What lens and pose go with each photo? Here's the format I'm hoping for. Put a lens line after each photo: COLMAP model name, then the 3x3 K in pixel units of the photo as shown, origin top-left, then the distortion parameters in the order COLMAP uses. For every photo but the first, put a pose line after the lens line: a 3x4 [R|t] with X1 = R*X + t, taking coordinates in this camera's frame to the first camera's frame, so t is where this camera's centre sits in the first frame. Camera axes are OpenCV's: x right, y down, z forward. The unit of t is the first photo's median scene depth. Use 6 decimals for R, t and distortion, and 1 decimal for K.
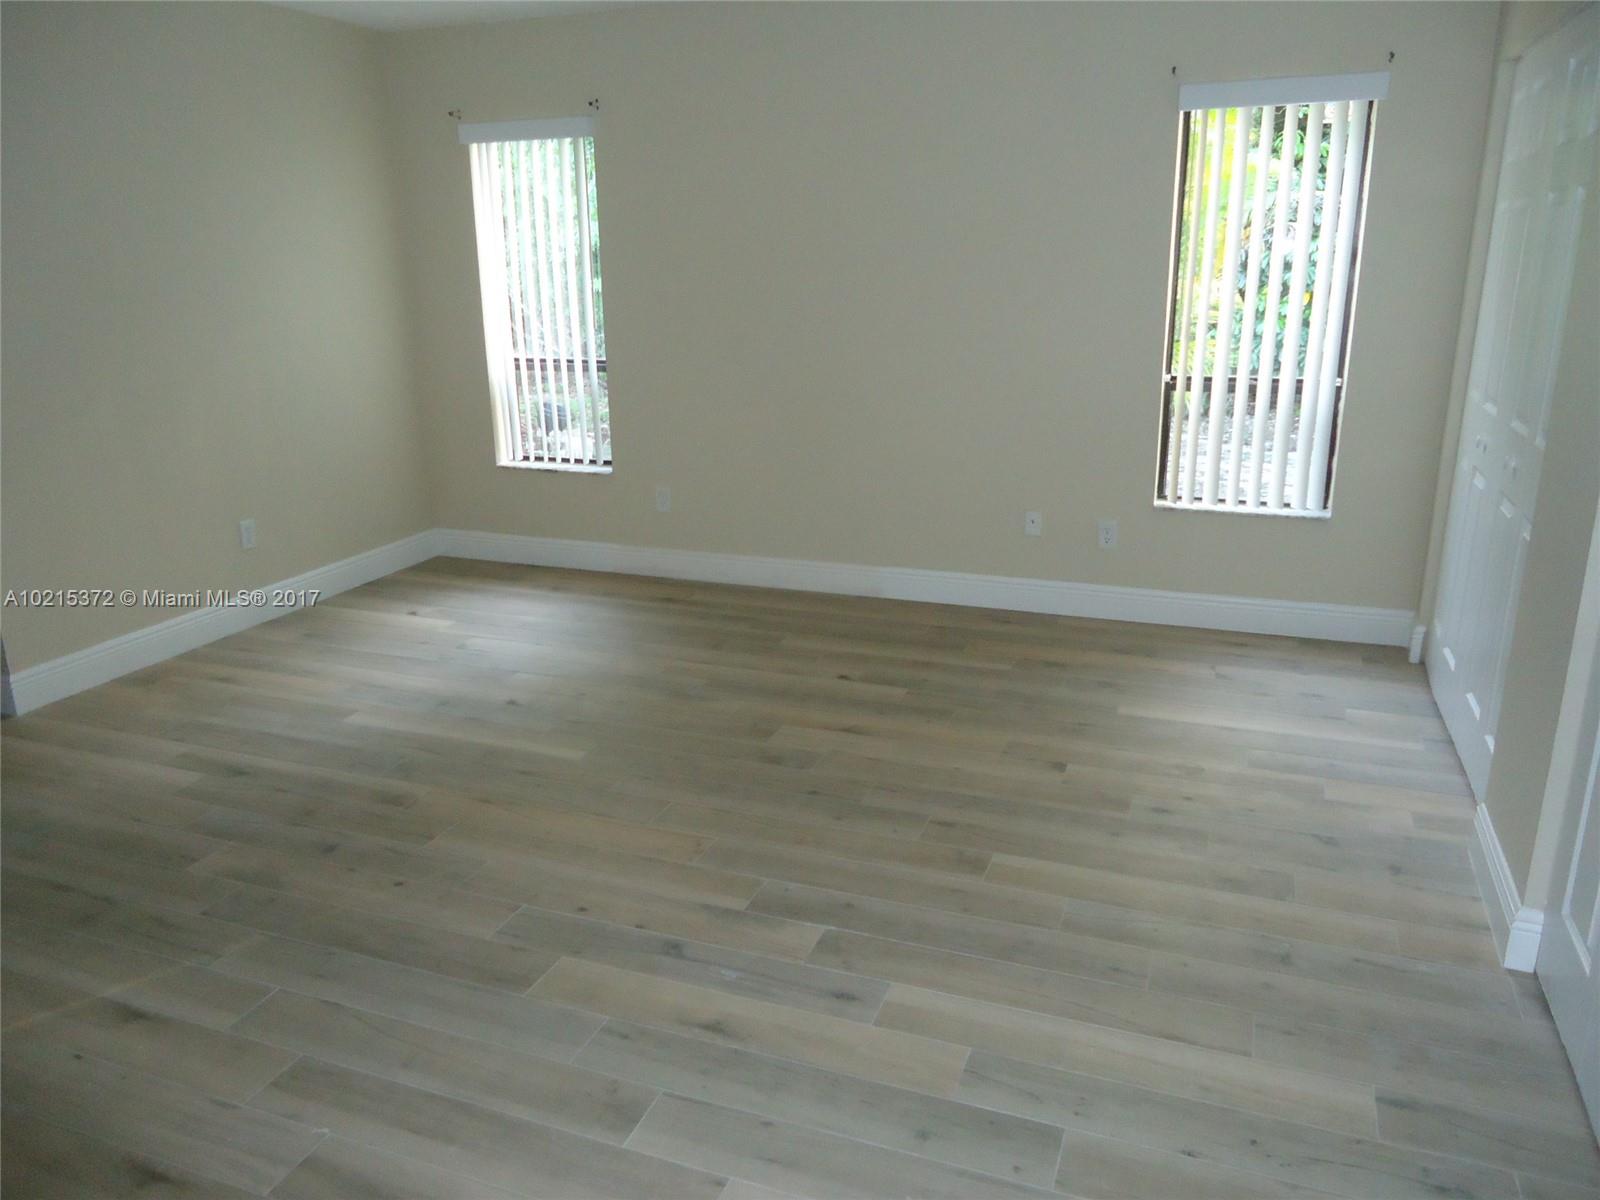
lens RADIAL K [[1143.9, 0, 803.0], [0, 1143.9, 593.5], [0, 0, 1]] dist [-0.005911, -0.001711]
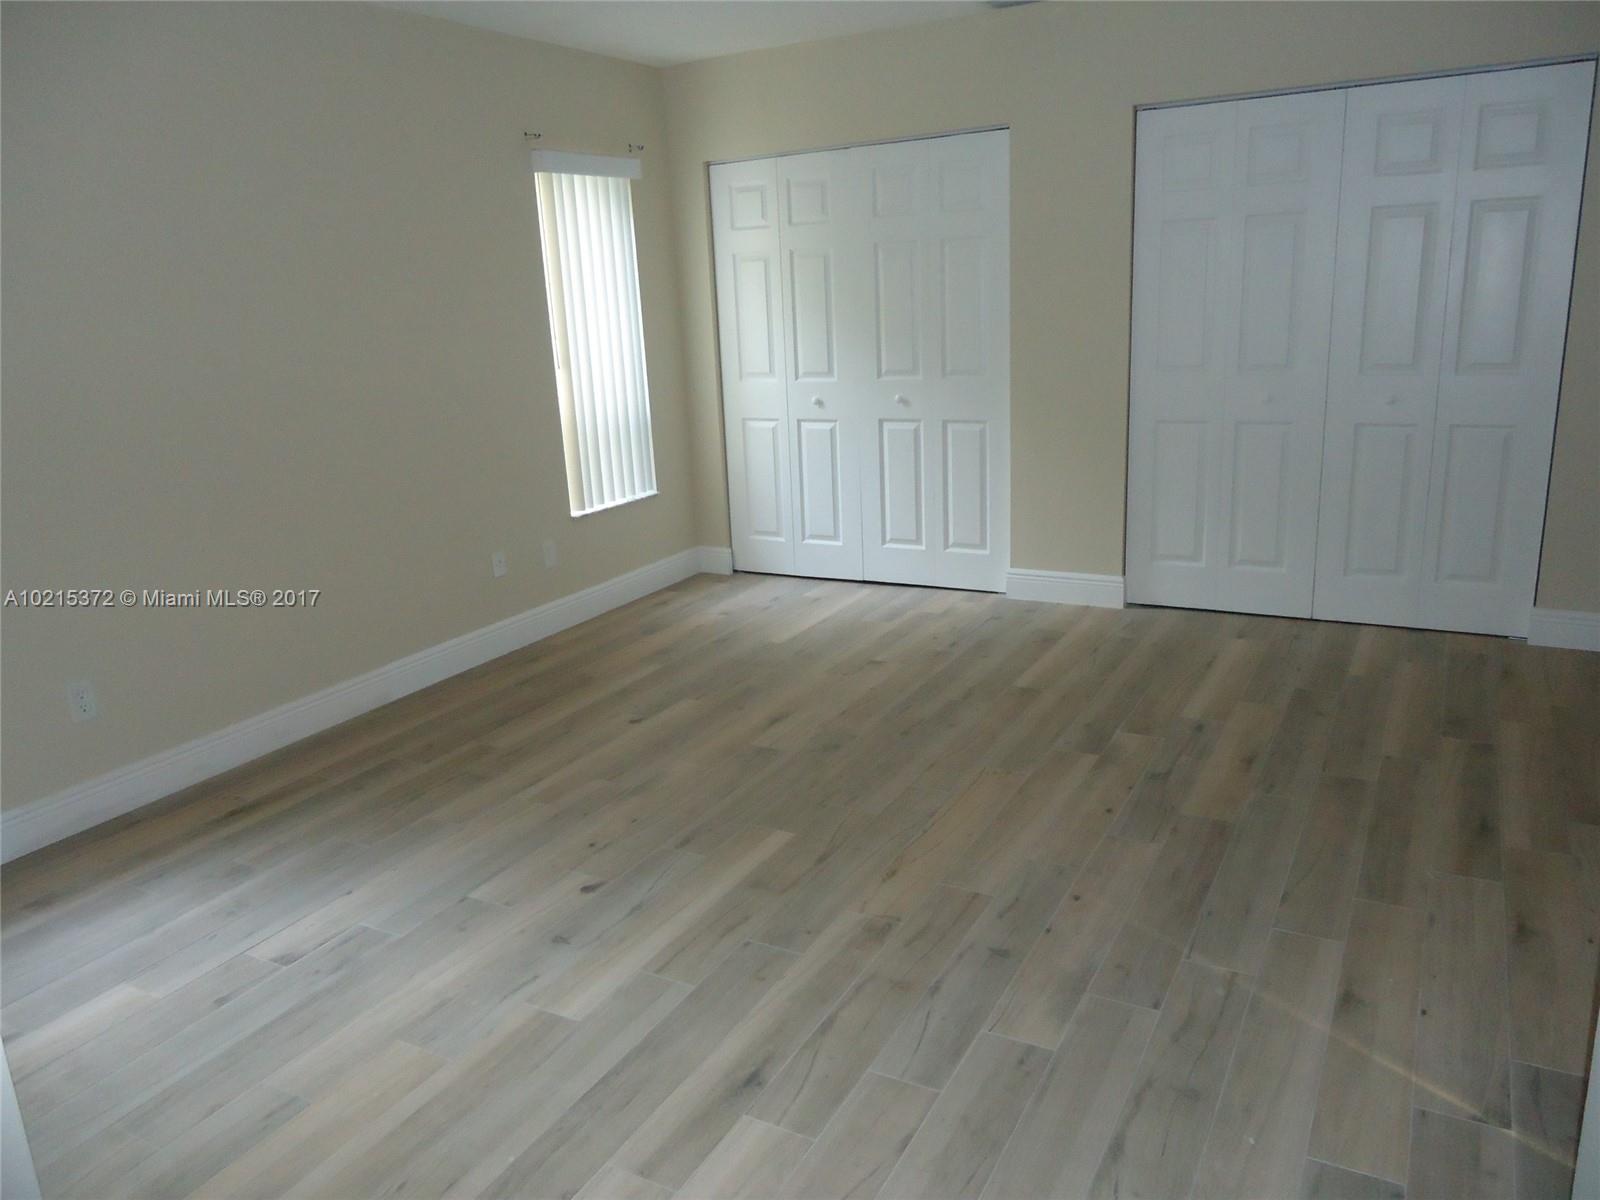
lens RADIAL K [[1143.9, 0, 800.7], [0, 1143.9, 602.0], [0, 0, 1]] dist [-0.005911, -0.001711]
pose [[0.153308, -0.259339, 0.953541, -0.881115], [0.328769, 0.923363, 0.198272, -0.173805], [-0.931884, 0.283098, 0.226821, 0.654528]]
